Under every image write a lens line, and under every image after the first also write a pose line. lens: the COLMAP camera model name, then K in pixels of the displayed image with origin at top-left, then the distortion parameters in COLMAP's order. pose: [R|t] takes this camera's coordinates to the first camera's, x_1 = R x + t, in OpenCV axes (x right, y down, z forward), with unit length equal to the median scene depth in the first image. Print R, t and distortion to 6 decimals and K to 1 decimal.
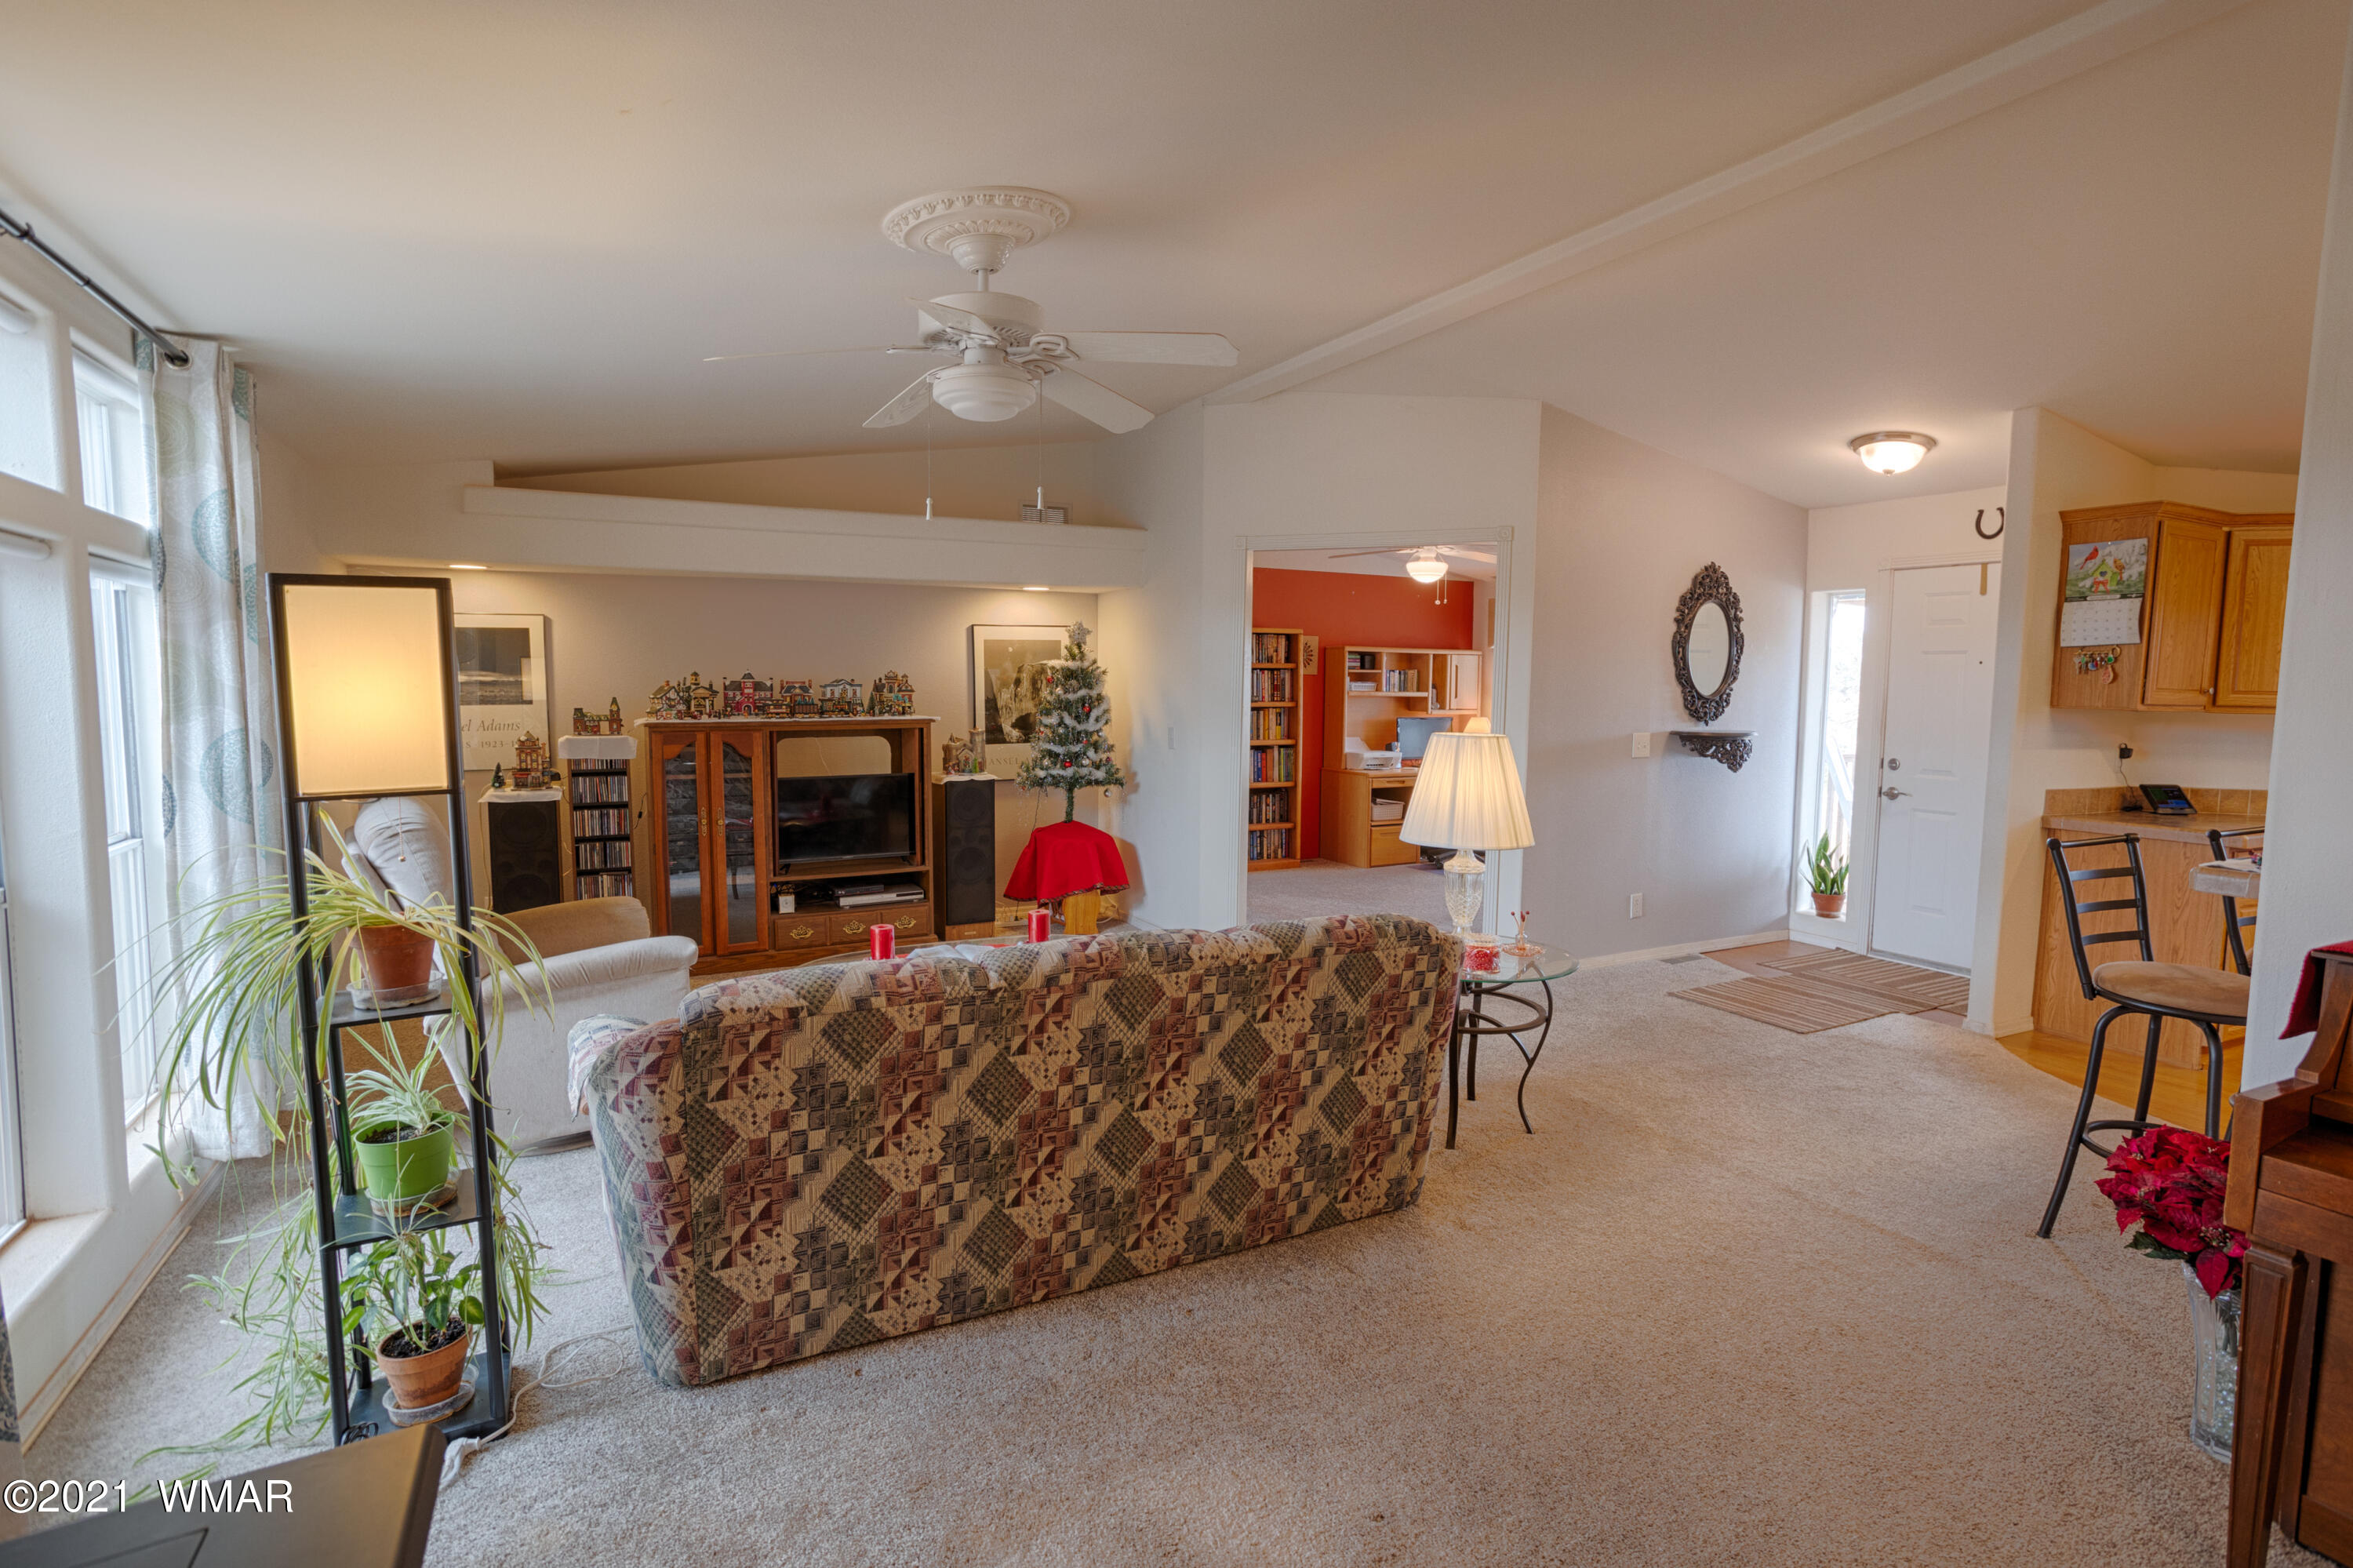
lens RADIAL K [[1163.6, 0, 1227.8], [0, 1163.6, 793.9], [0, 0, 1]] dist [-0.027964, 0.022068]
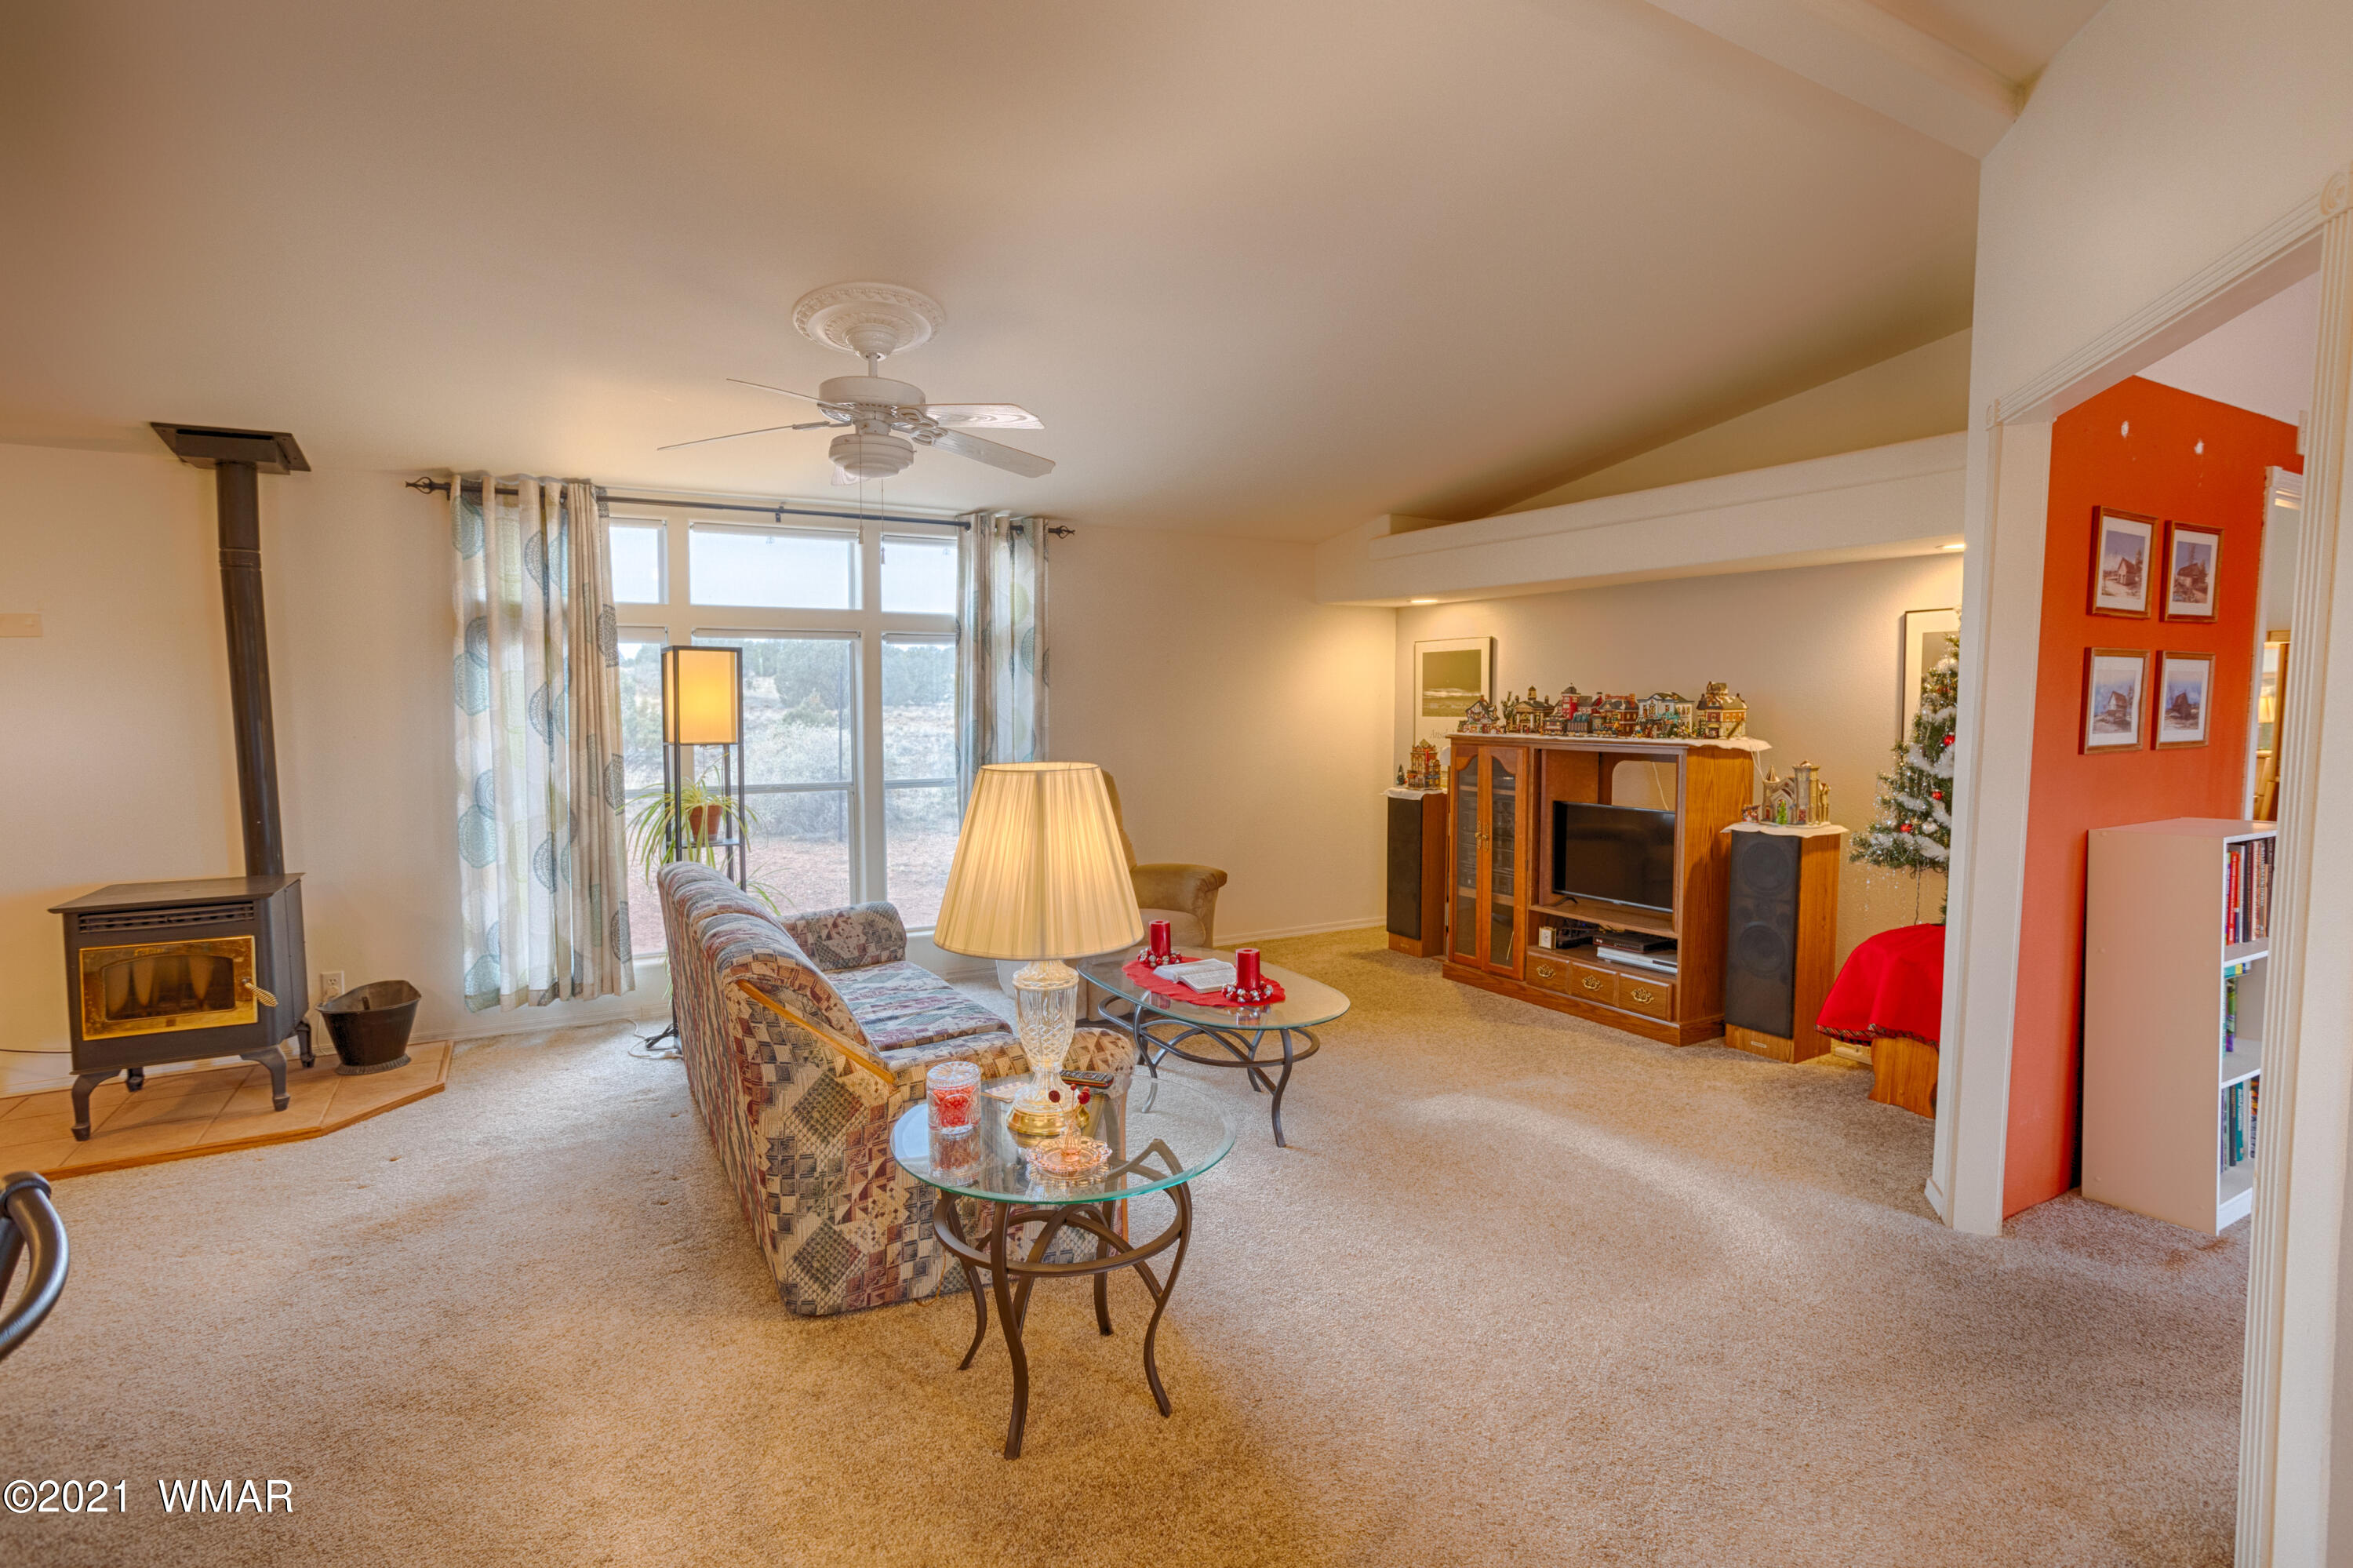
lens RADIAL K [[1163.6, 0, 1174.2], [0, 1163.6, 782.2], [0, 0, 1]] dist [-0.027964, 0.022068]
pose [[0.001650, 0.061187, -0.998125, 0.514235], [-0.093070, 0.993803, 0.060768, -0.054642], [0.995658, 0.092795, 0.007335, 0.667984]]
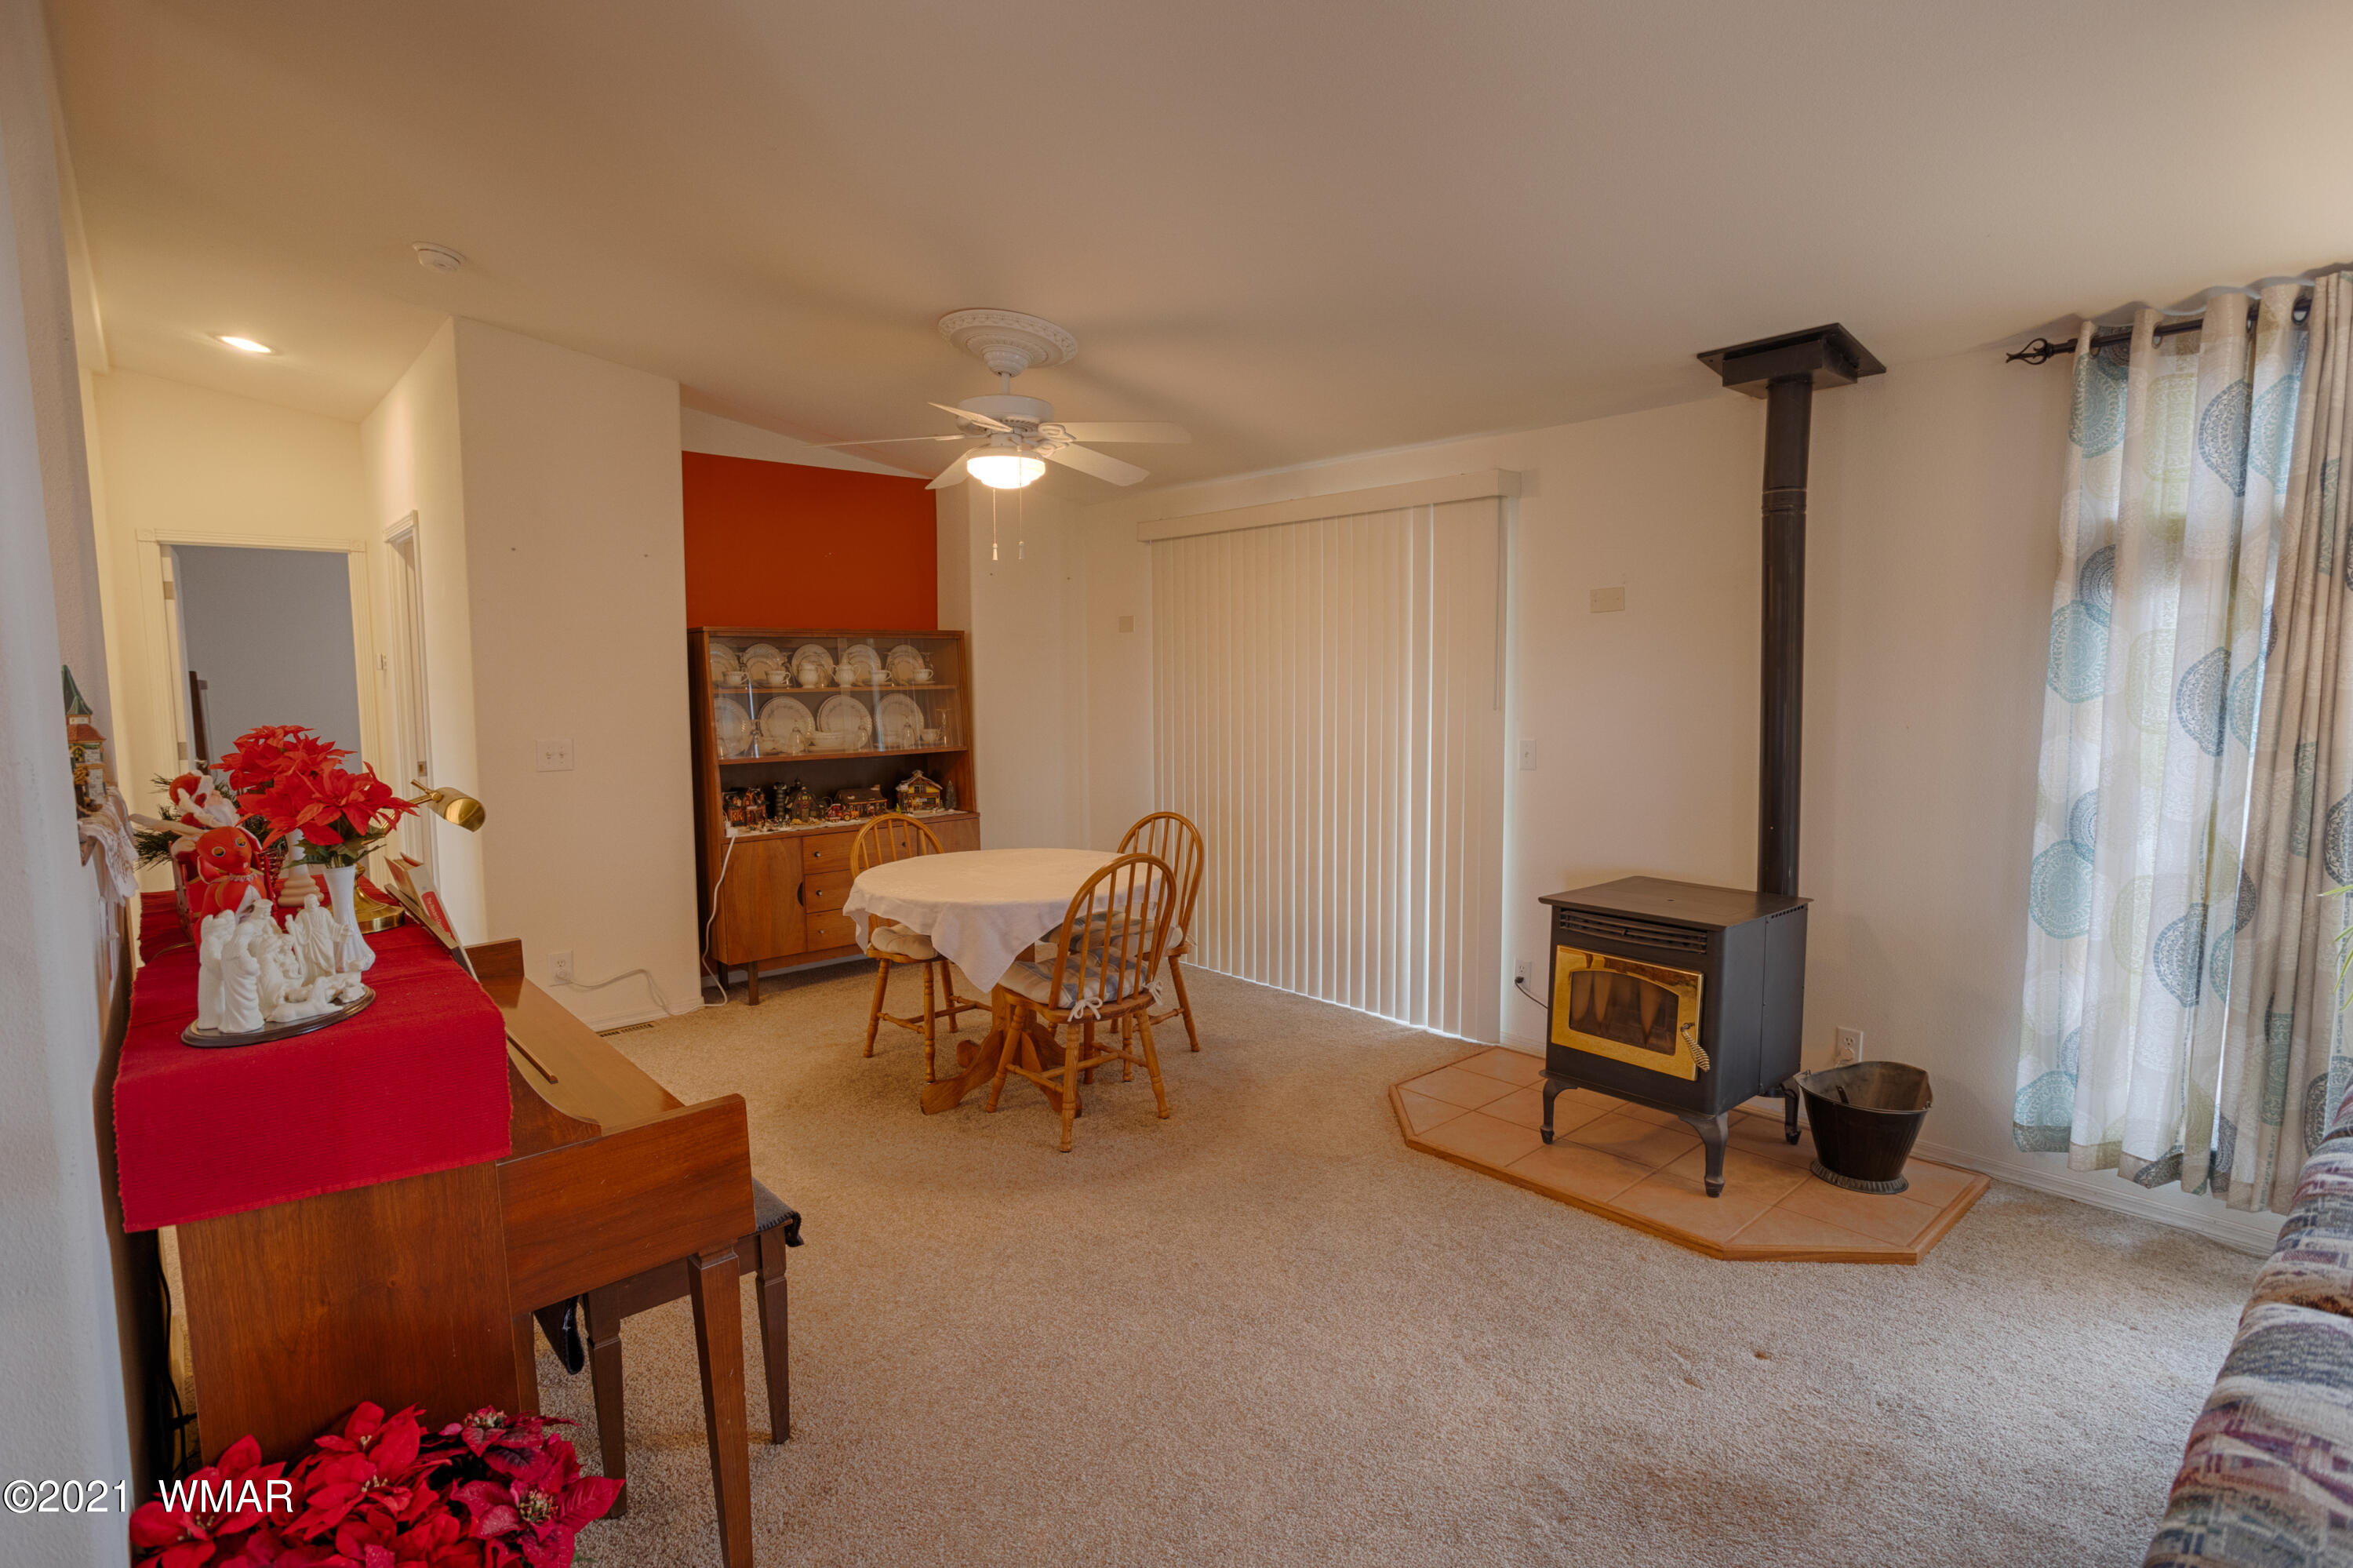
lens RADIAL K [[1163.6, 0, 1171.1], [0, 1163.6, 773.6], [0, 0, 1]] dist [-0.027964, 0.022068]
pose [[-0.976972, 0.012340, -0.213011, 0.220415], [-0.026936, 0.983206, 0.180499, -0.057181], [0.211661, 0.182080, -0.960233, 0.598987]]
